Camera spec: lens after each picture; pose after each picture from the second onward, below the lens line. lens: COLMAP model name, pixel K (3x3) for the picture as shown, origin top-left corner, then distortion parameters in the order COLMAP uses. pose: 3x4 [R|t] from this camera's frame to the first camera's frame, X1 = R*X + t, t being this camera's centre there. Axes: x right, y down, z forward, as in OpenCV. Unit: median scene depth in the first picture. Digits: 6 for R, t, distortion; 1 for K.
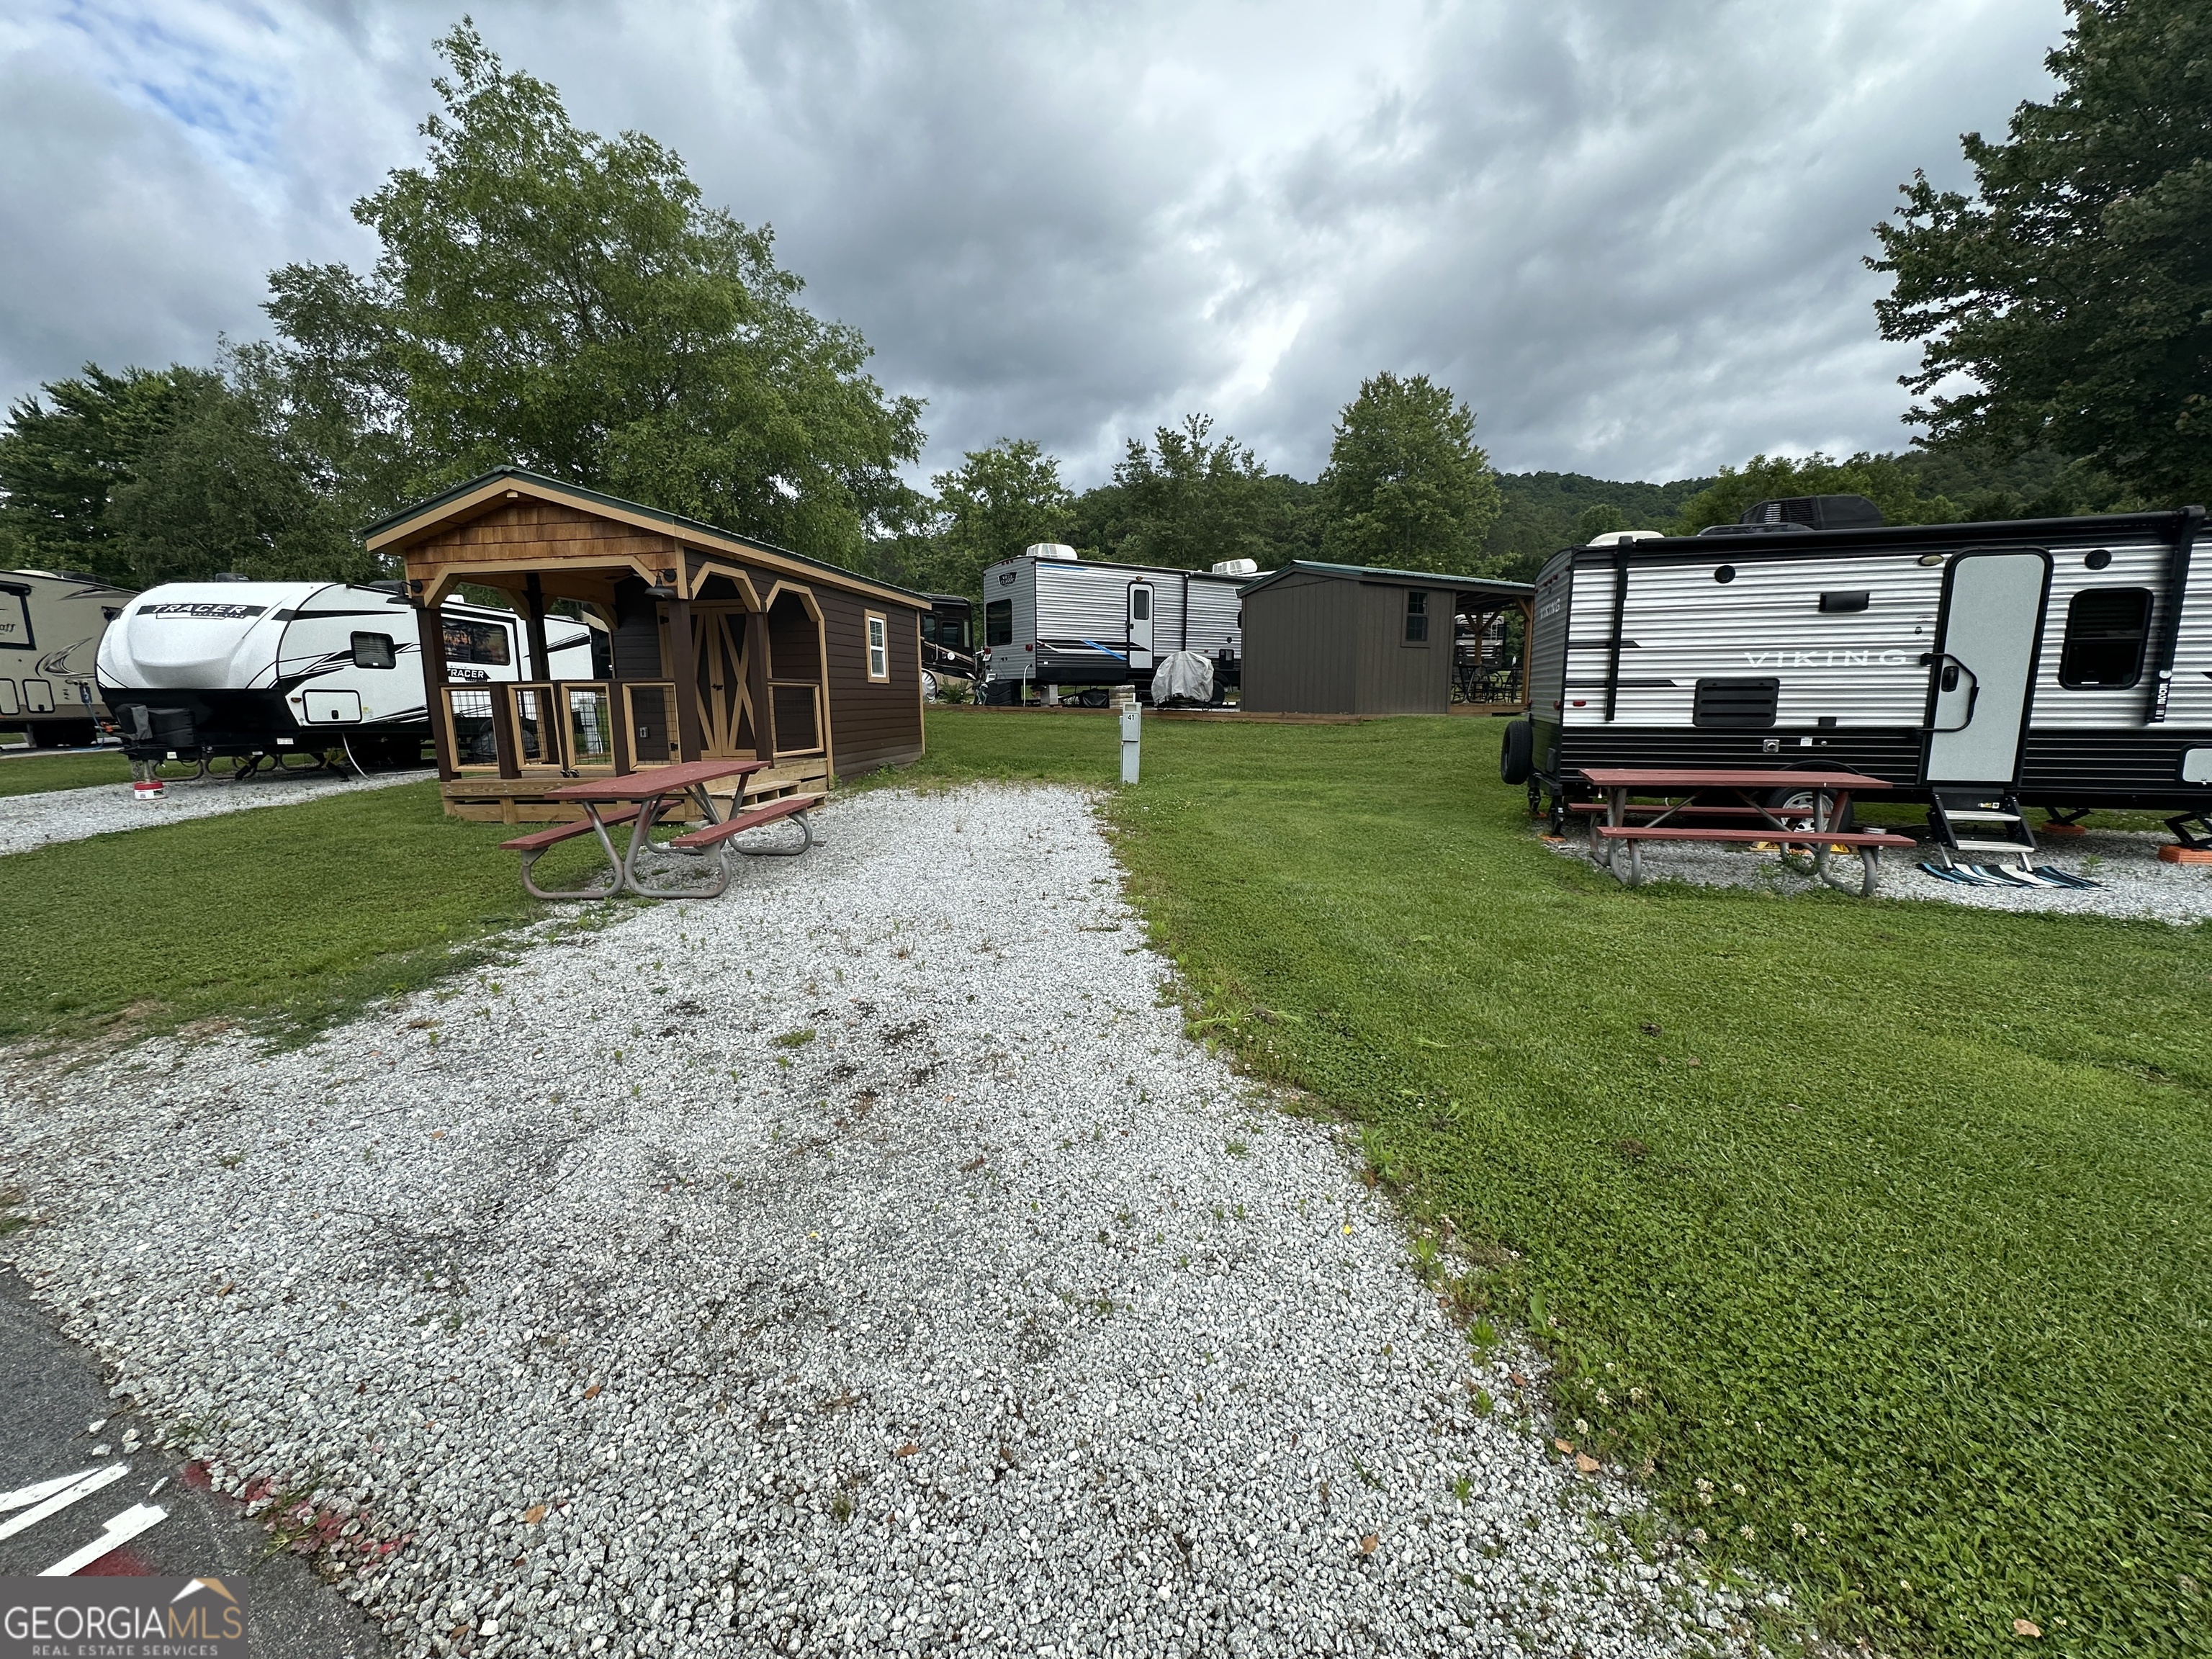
lens RADIAL K [[879.9, 0, 1109.5], [0, 879.9, 826.6], [0, 0, 1]] dist [-0.002834, 0.000146]
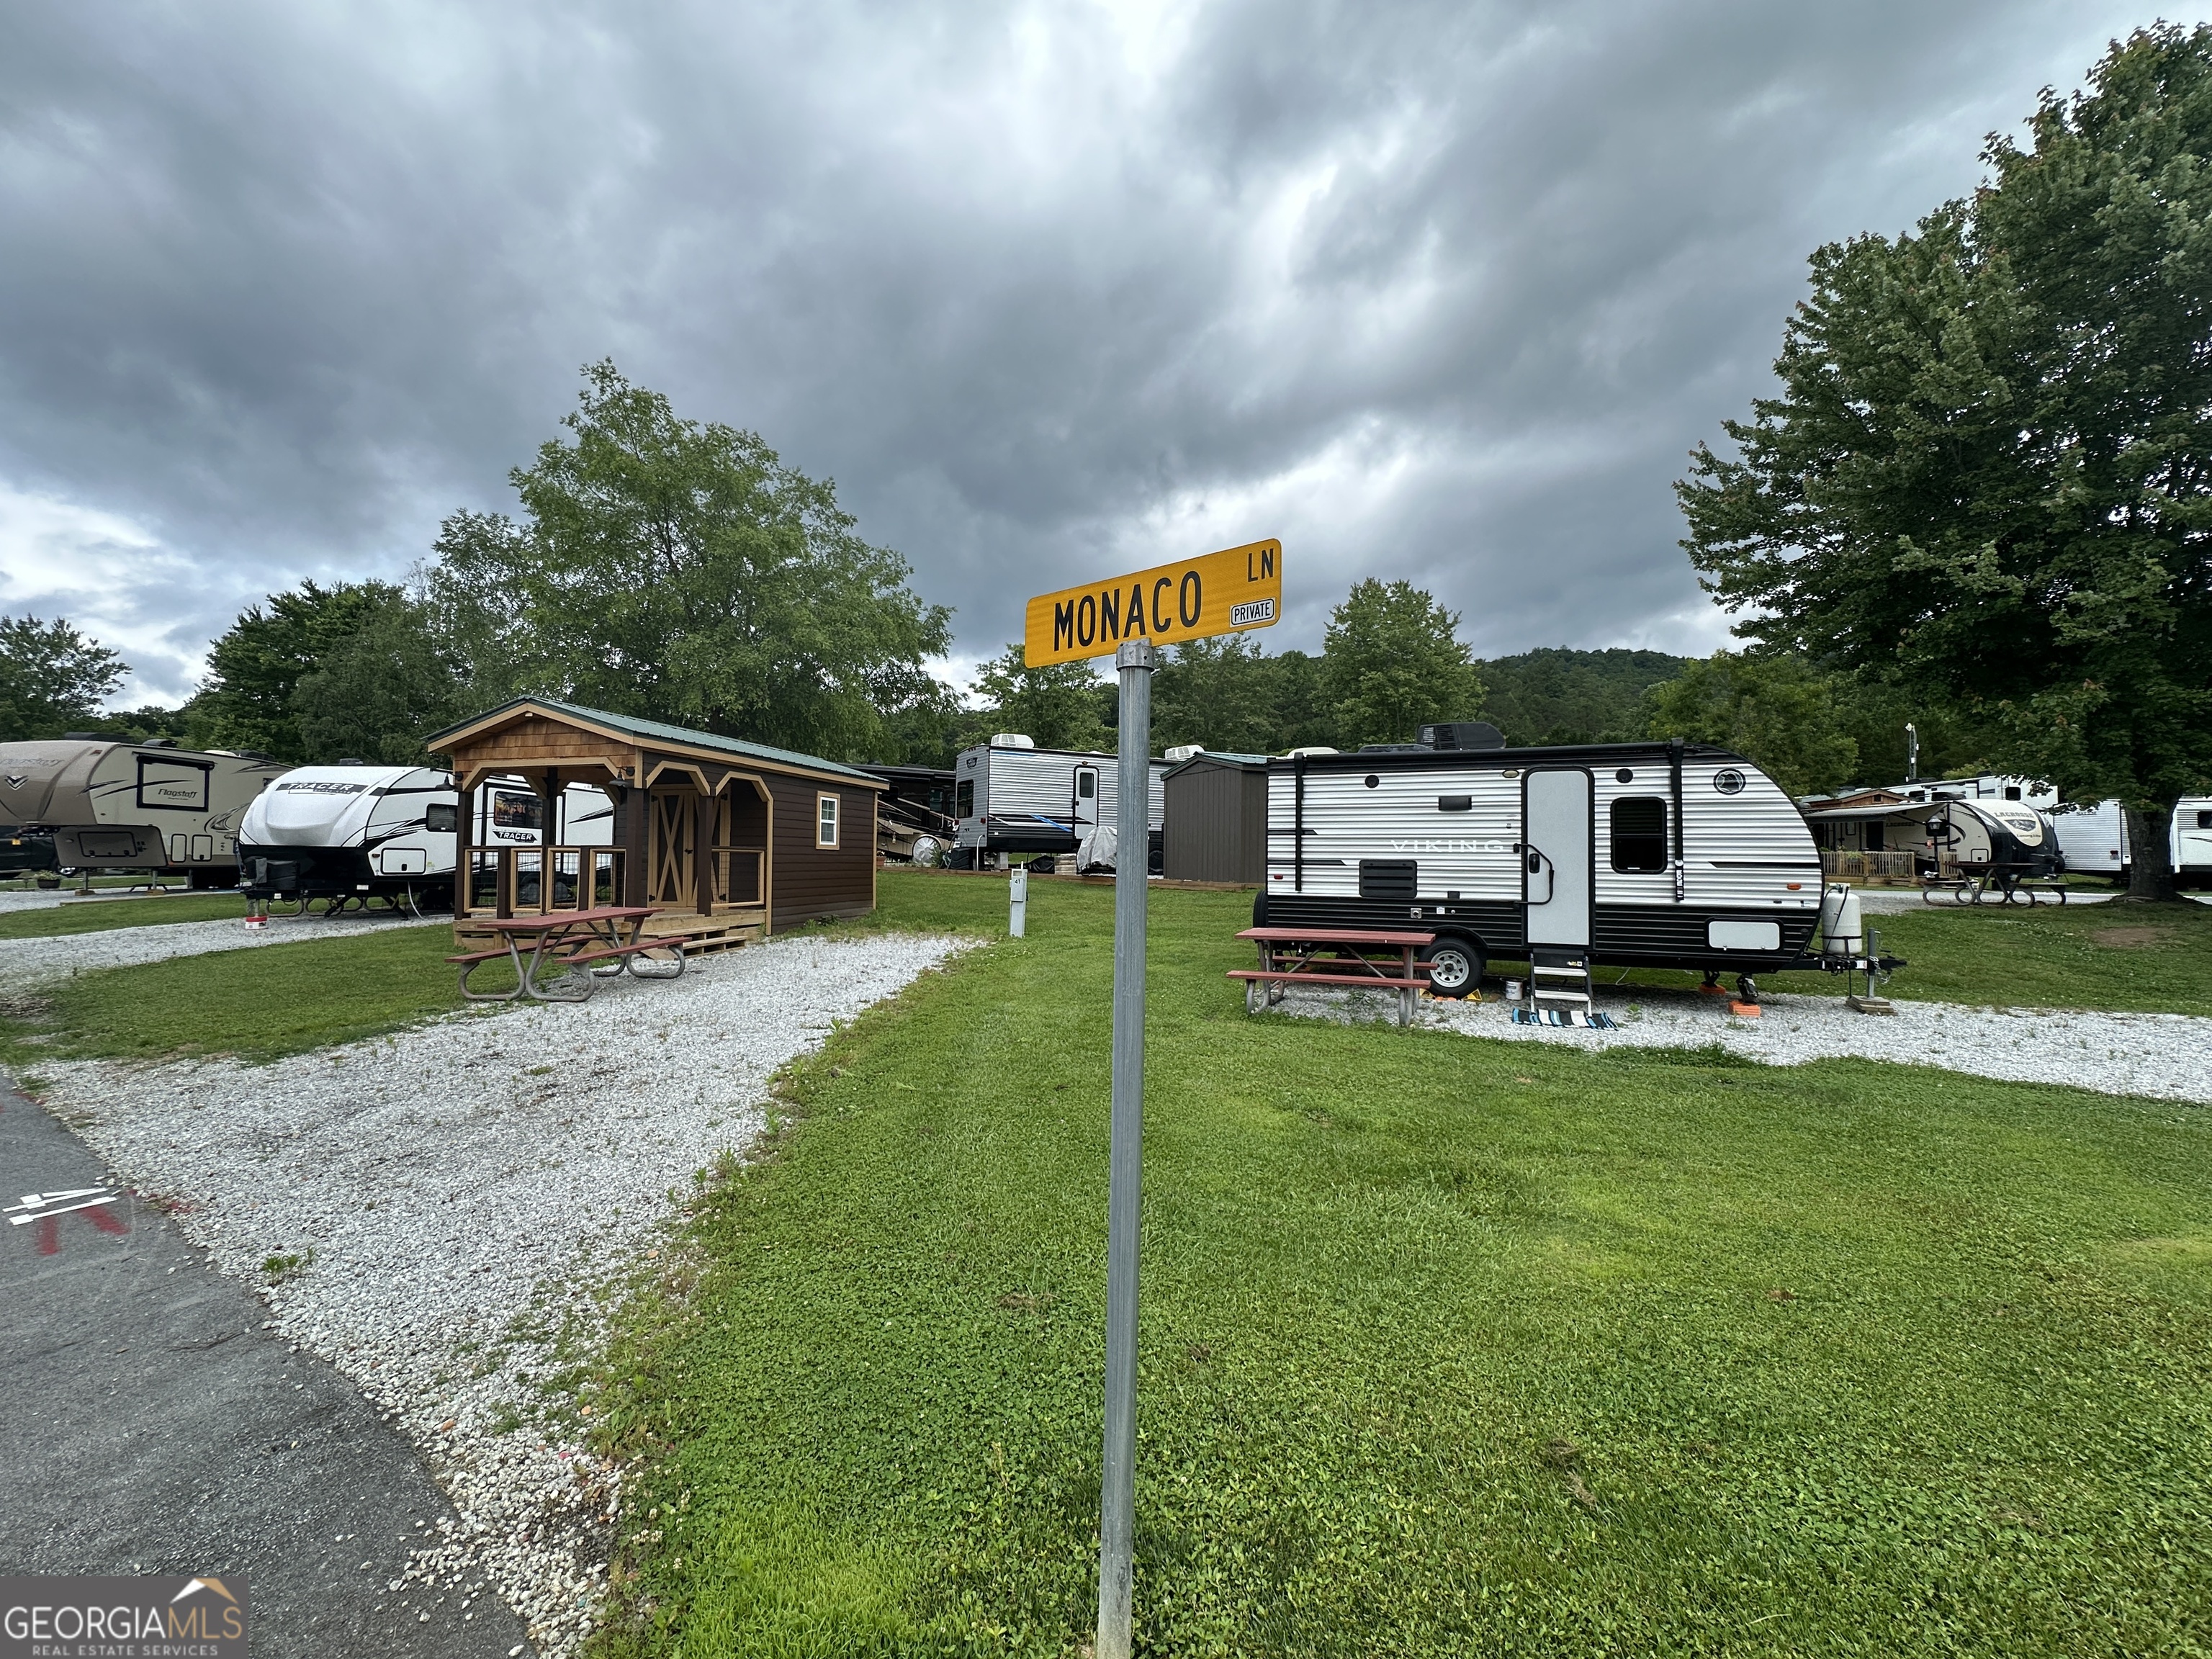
lens RADIAL K [[879.9, 0, 1108.2], [0, 879.9, 824.6], [0, 0, 1]] dist [-0.002834, 0.000146]
pose [[0.996216, 0.013411, -0.085873, 0.230576], [-0.029200, 0.982239, -0.185351, 0.017103], [0.081862, 0.187157, 0.978913, -0.167171]]
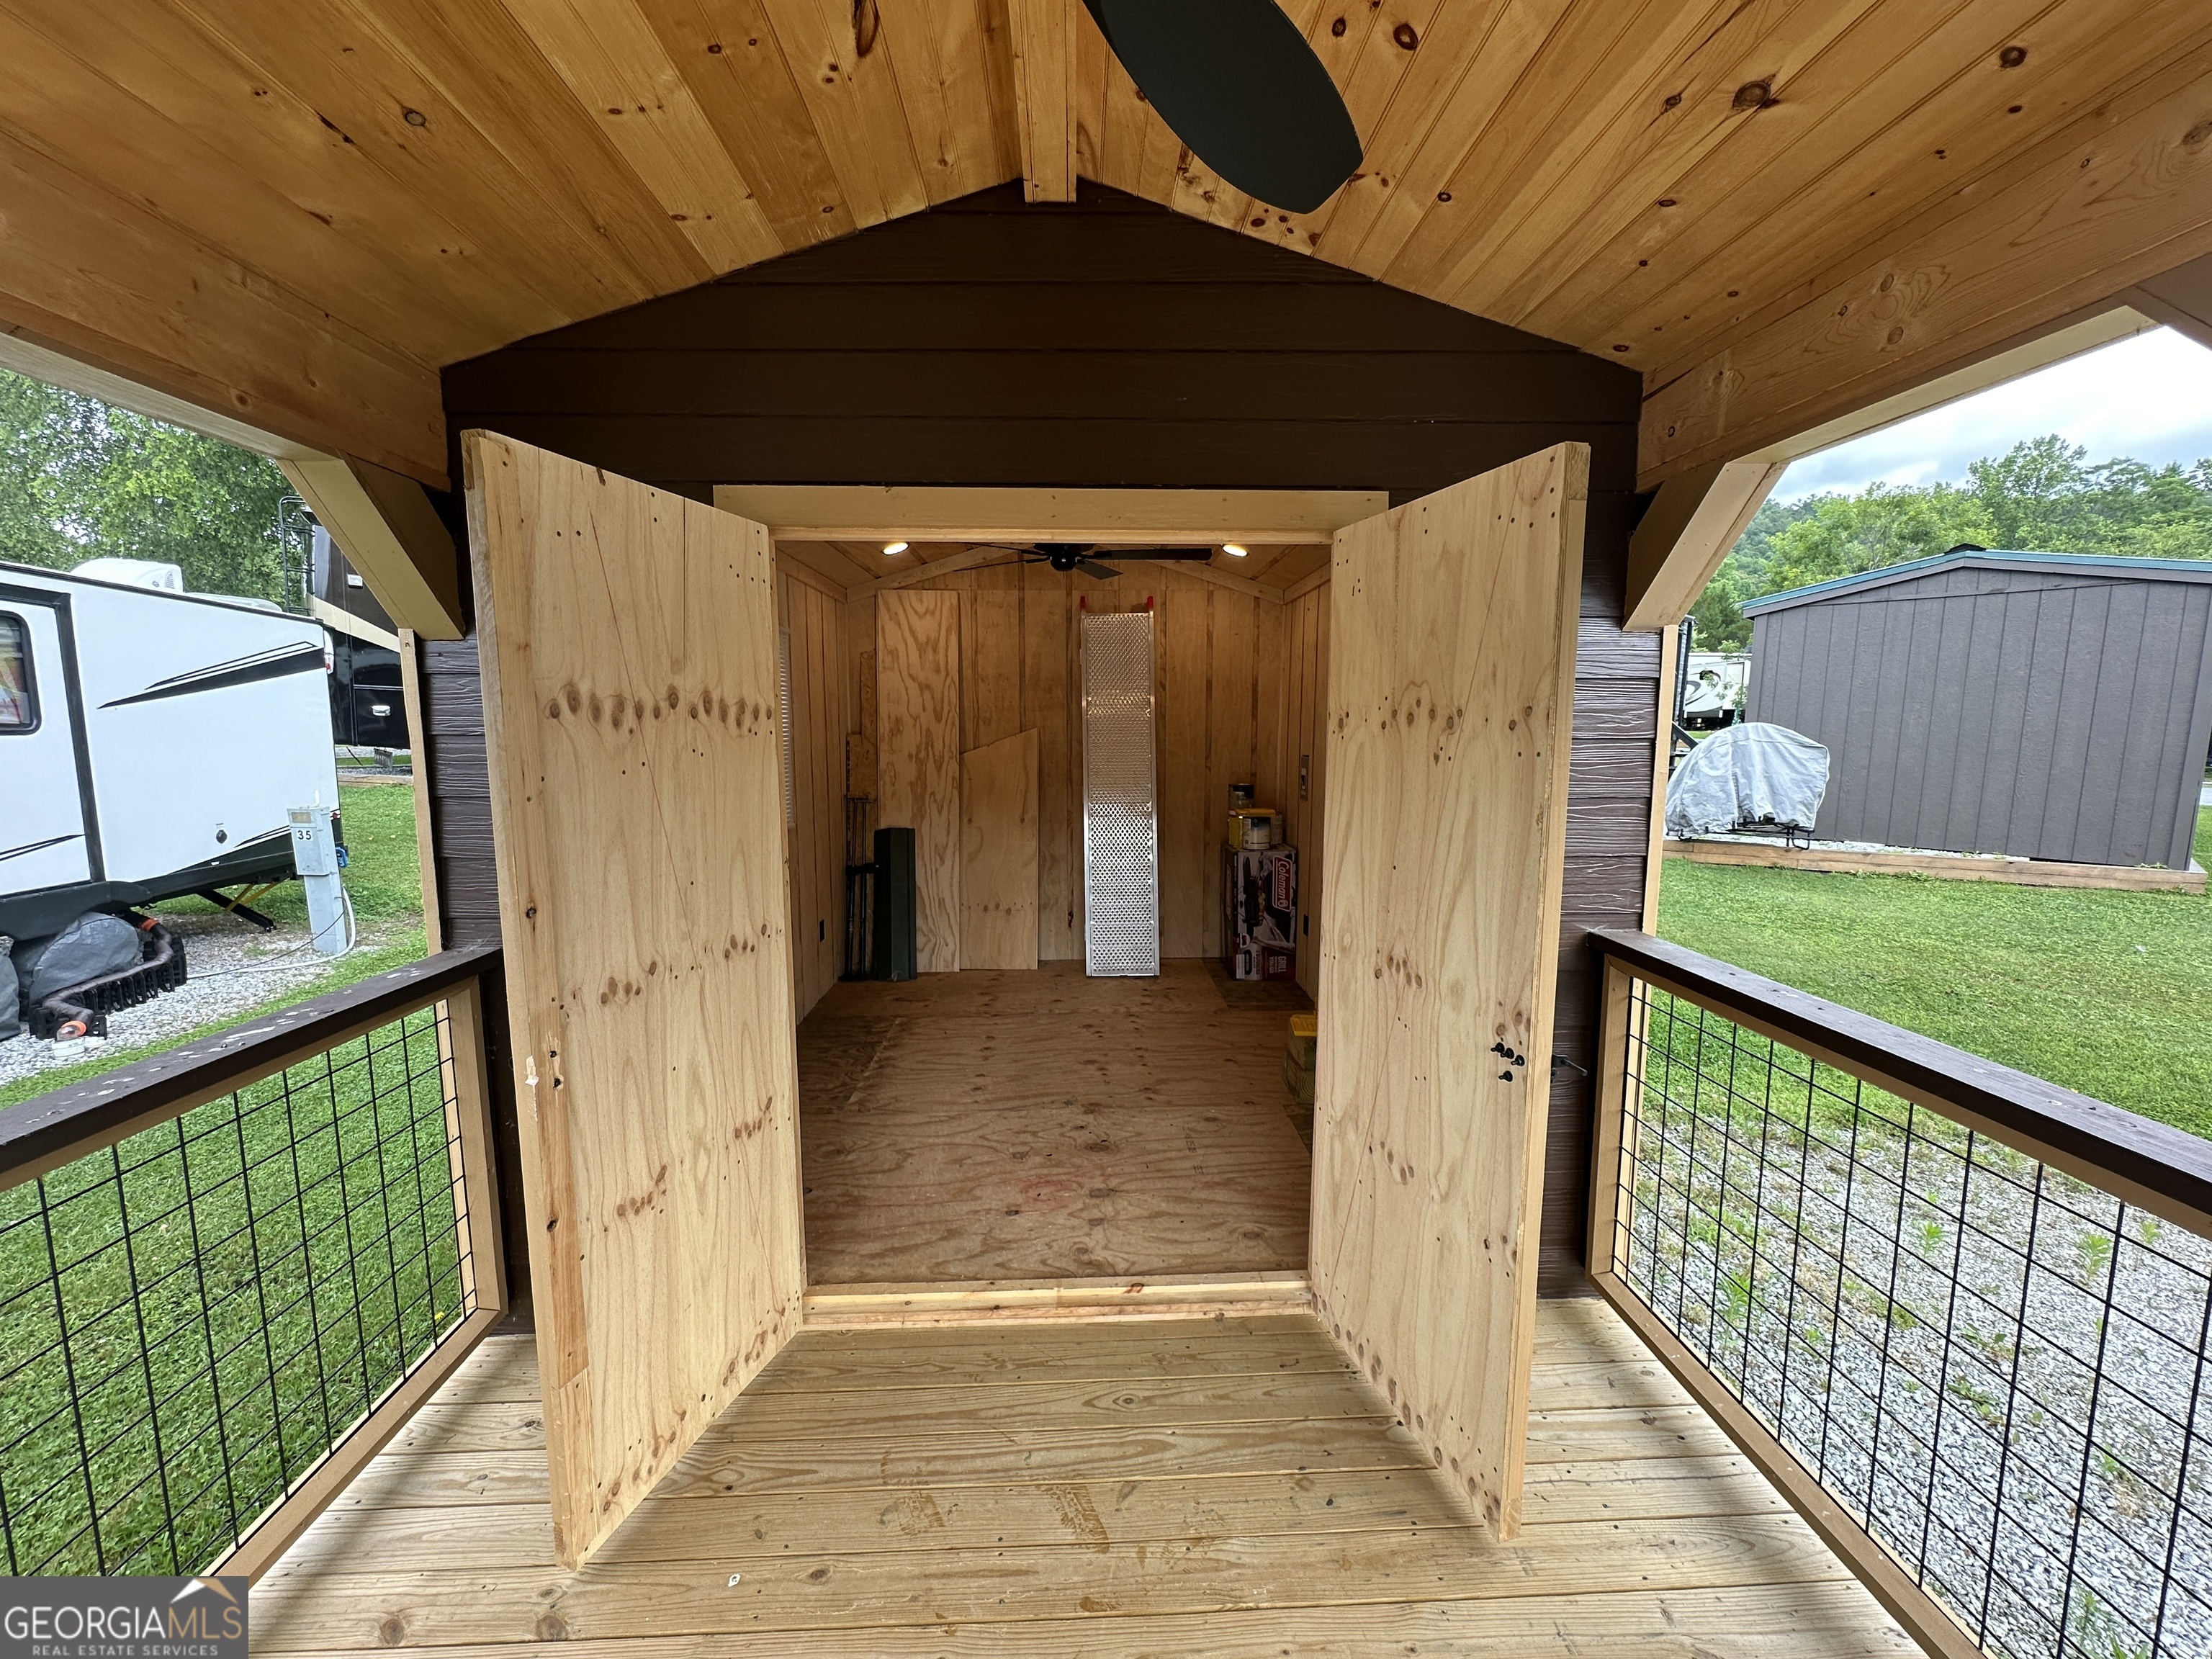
lens RADIAL K [[879.9, 0, 1108.0], [0, 879.9, 830.9], [0, 0, 1]] dist [-0.002834, 0.000146]
pose [[0.982941, -0.007057, 0.183788, -0.418716], [0.011460, 0.999672, -0.022905, -0.162127], [-0.183566, 0.024620, 0.982699, 0.724970]]
